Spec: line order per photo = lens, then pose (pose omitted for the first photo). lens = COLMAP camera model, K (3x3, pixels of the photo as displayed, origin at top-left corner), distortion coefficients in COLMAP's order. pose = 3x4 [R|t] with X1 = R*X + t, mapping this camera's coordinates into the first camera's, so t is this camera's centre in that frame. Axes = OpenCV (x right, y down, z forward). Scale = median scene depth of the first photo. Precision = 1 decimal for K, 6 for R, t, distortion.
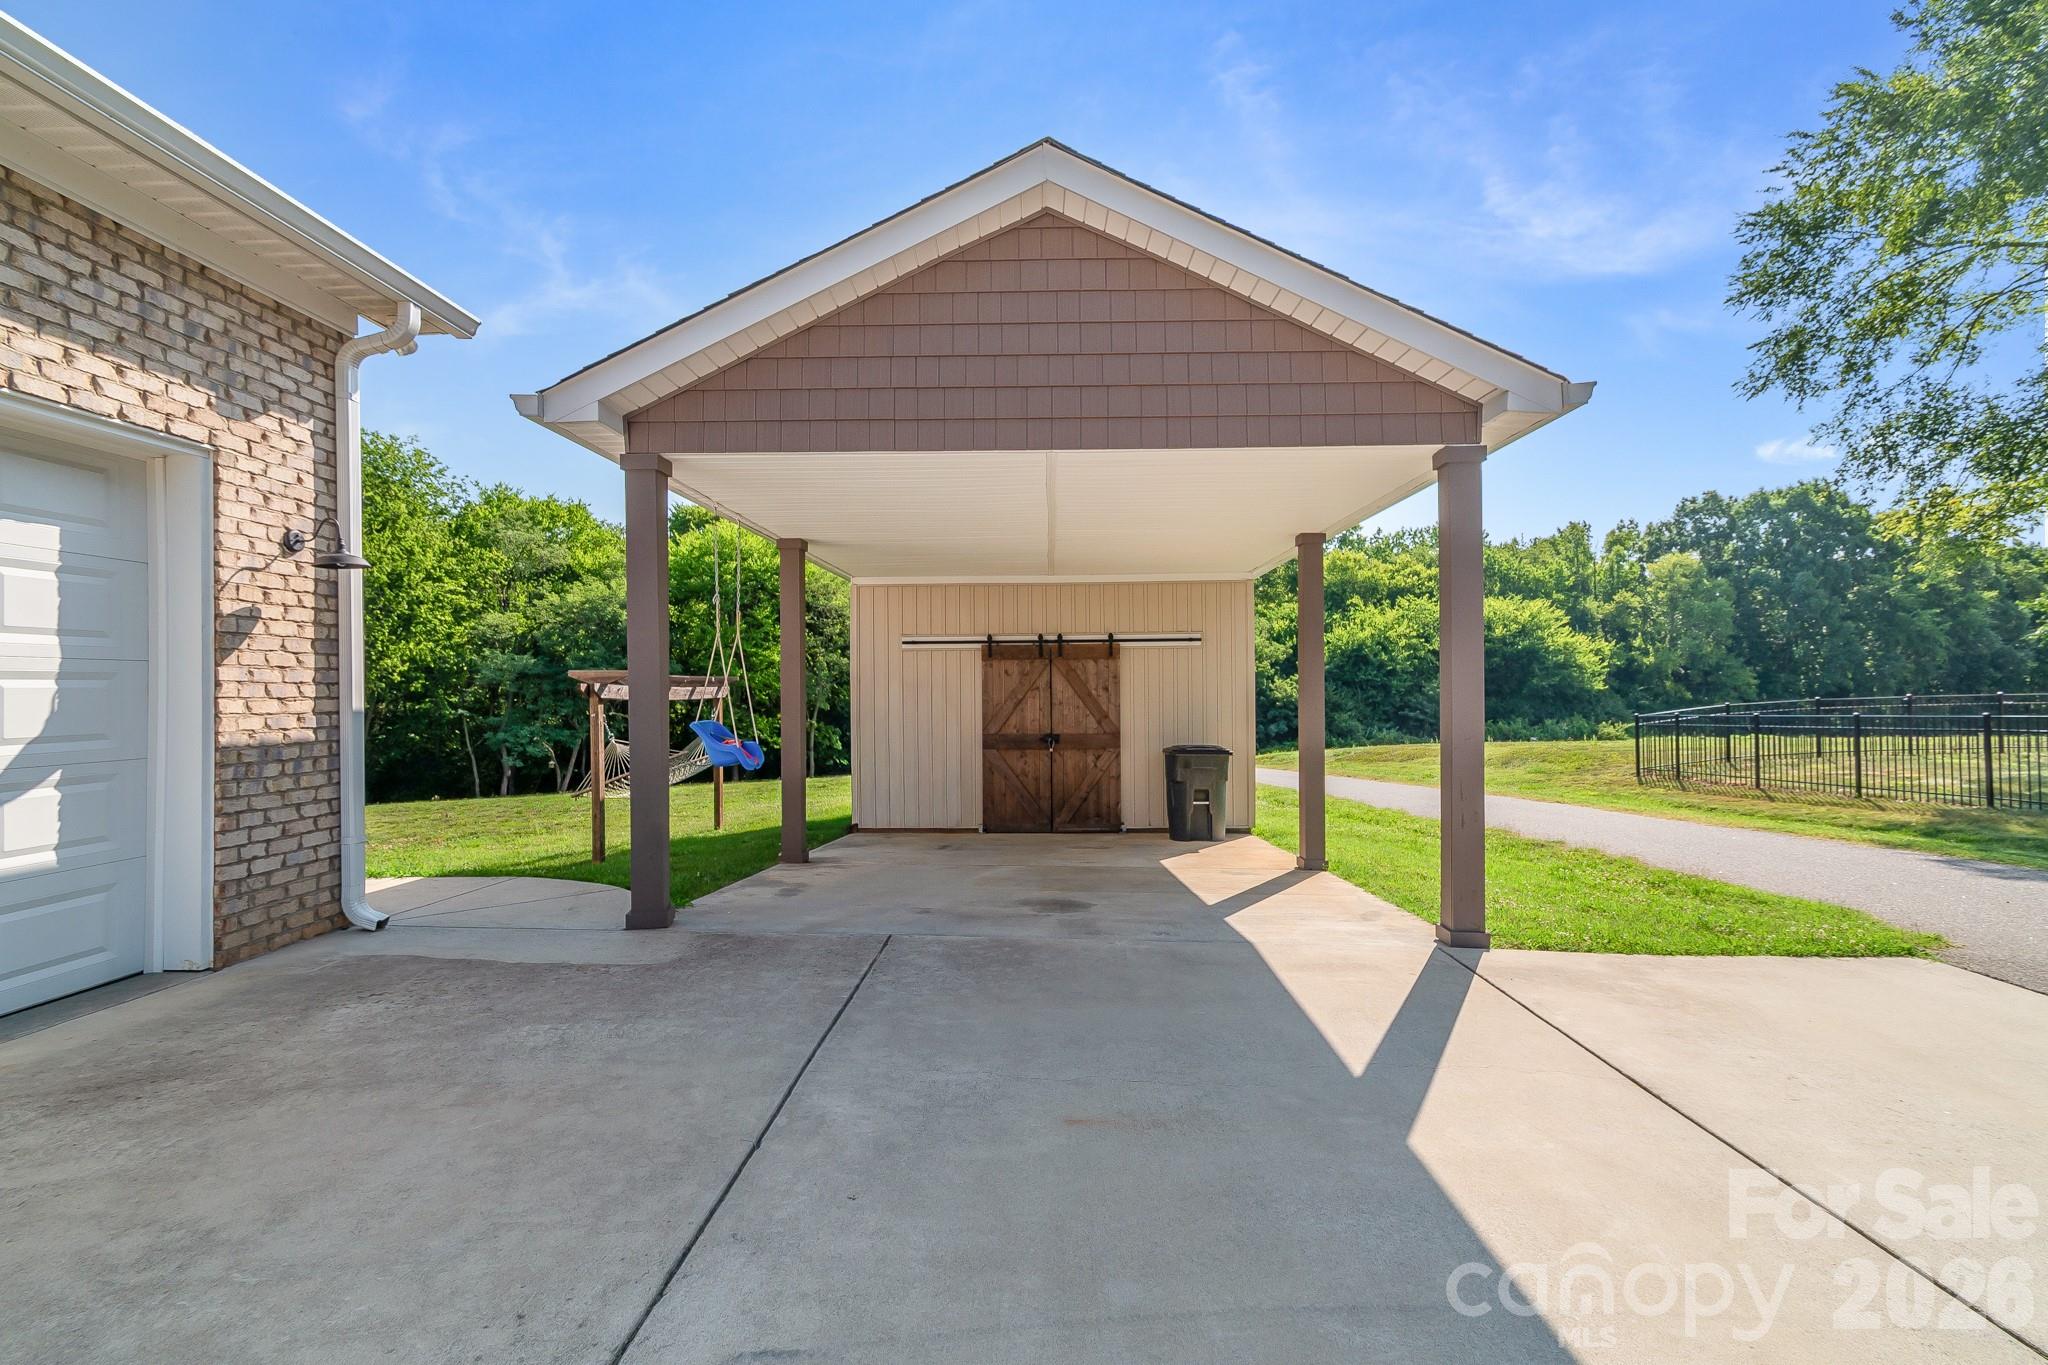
lens RADIAL K [[927.2, 0, 1024.0], [0, 927.2, 682.5], [0, 0, 1]] dist [-0.000590, -0.000070]
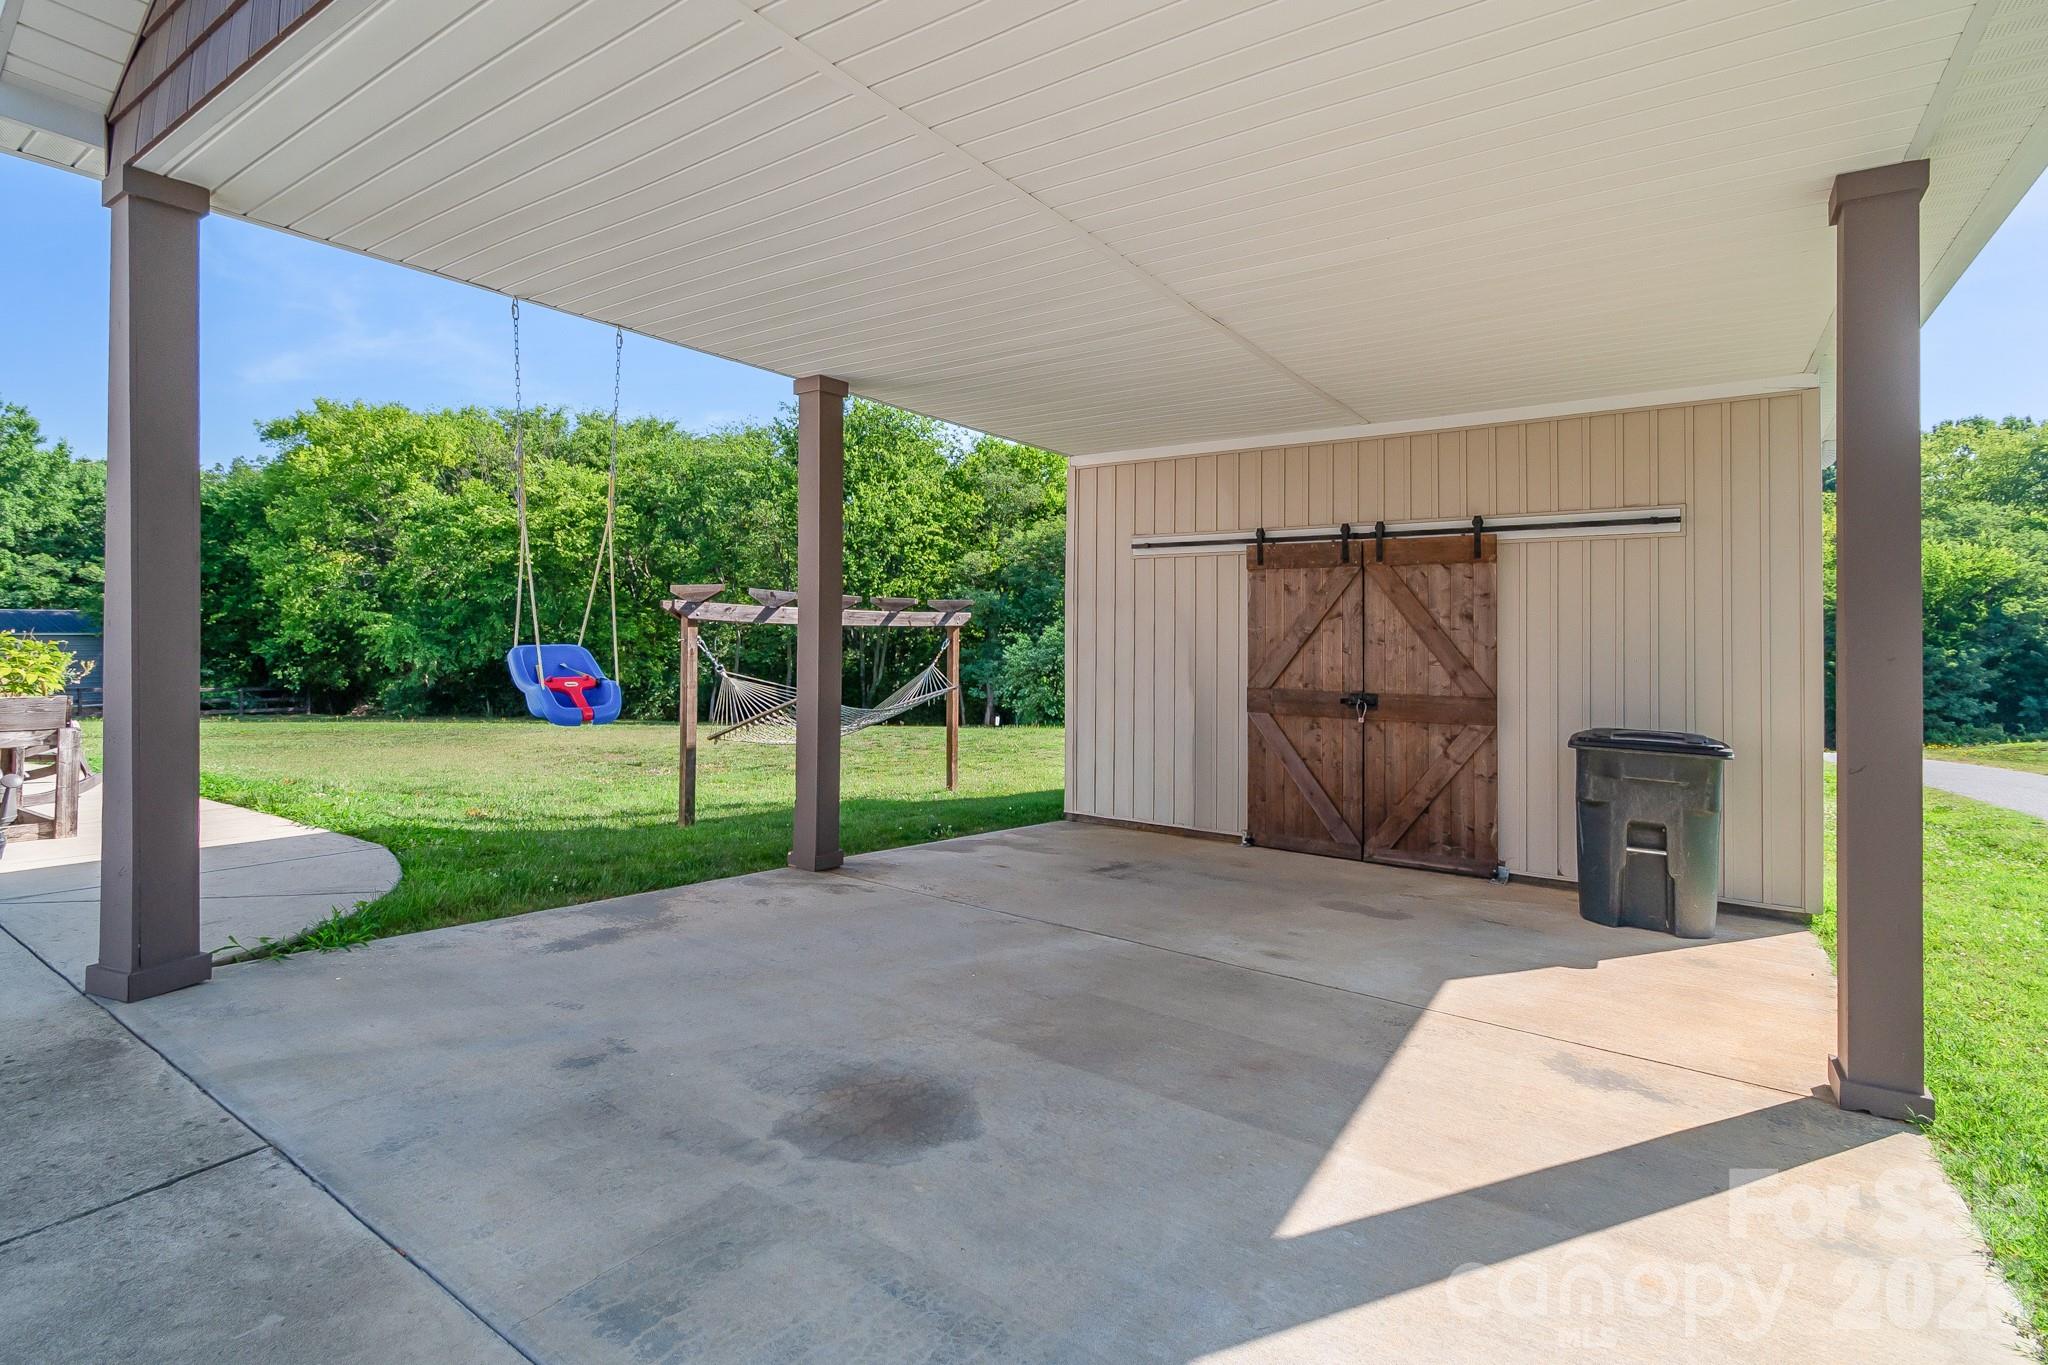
lens RADIAL K [[914.1, 0, 1043.7], [0, 914.1, 622.5], [0, 0, 1]] dist [0.001017, 0.000048]
pose [[0.829913, 0.007958, -0.557836, 0.183199], [-0.010372, 0.999946, -0.001166, 0.013605], [0.557797, 0.006753, 0.829950, 0.403734]]
